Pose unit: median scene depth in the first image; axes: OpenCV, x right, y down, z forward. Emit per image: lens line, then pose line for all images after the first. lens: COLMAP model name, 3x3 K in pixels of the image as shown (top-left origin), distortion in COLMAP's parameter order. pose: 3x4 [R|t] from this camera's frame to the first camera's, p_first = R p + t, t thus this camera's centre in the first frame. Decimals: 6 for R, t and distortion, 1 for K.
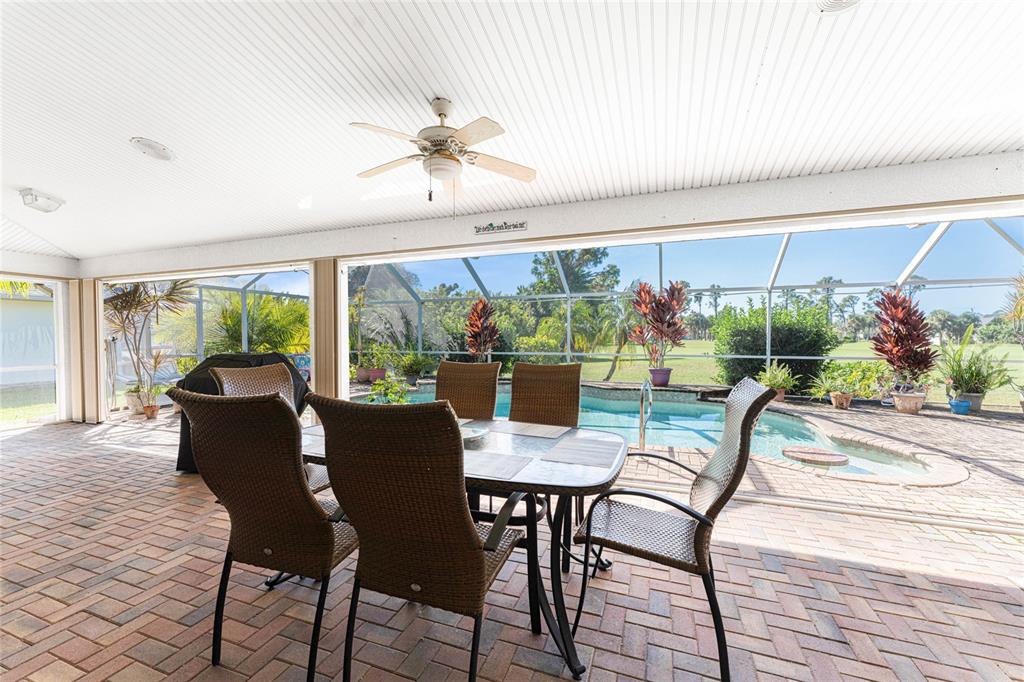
lens RADIAL K [[409.5, 0, 511.5], [0, 409.5, 343.3], [0, 0, 1]] dist [-0.002417, -0.000161]
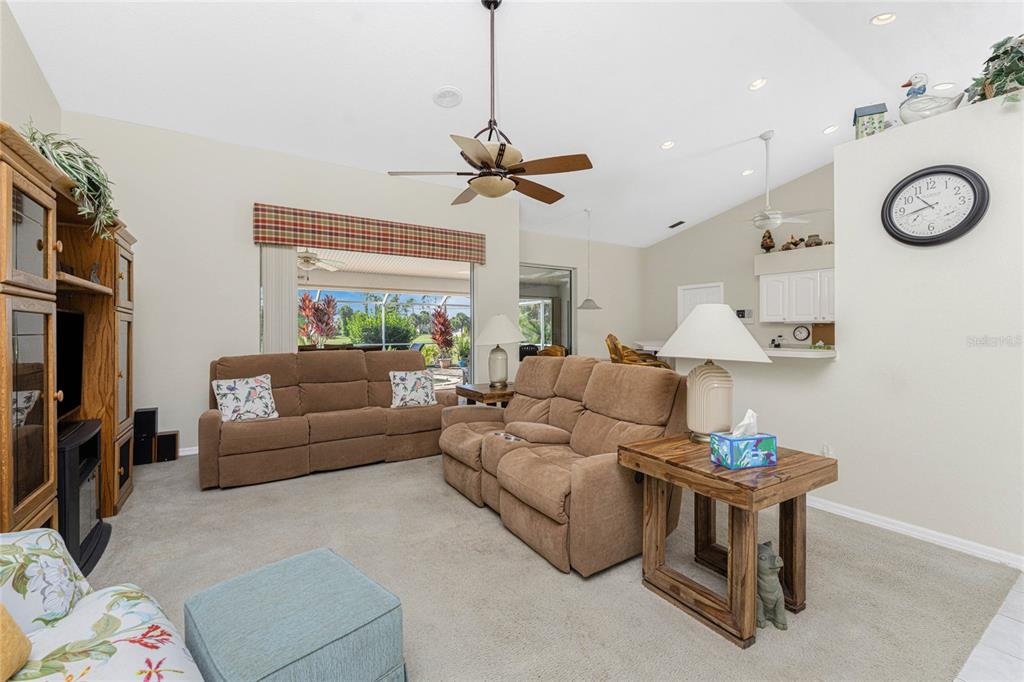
lens RADIAL K [[428.9, 0, 515.1], [0, 428.9, 335.3], [0, 0, 1]] dist [-0.001729, -0.000014]
pose [[0.596404, -0.010058, 0.802622, -0.489024], [0.016284, 0.999867, 0.000429, 0.005561], [-0.802519, 0.012814, 0.596488, -0.508338]]
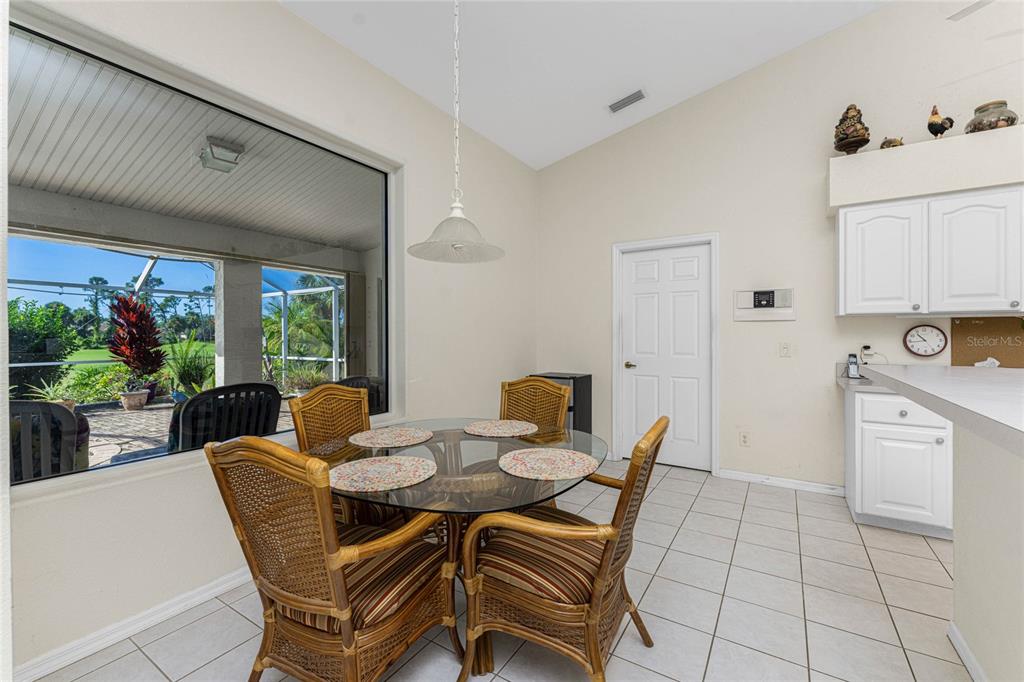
lens RADIAL K [[428.9, 0, 515.1], [0, 428.9, 335.3], [0, 0, 1]] dist [-0.001729, -0.000014]
pose [[0.214249, -0.001312, 0.976778, 0.061862], [0.022667, 0.999736, -0.003629, 0.000120], [-0.976516, 0.022918, 0.214222, -0.199895]]
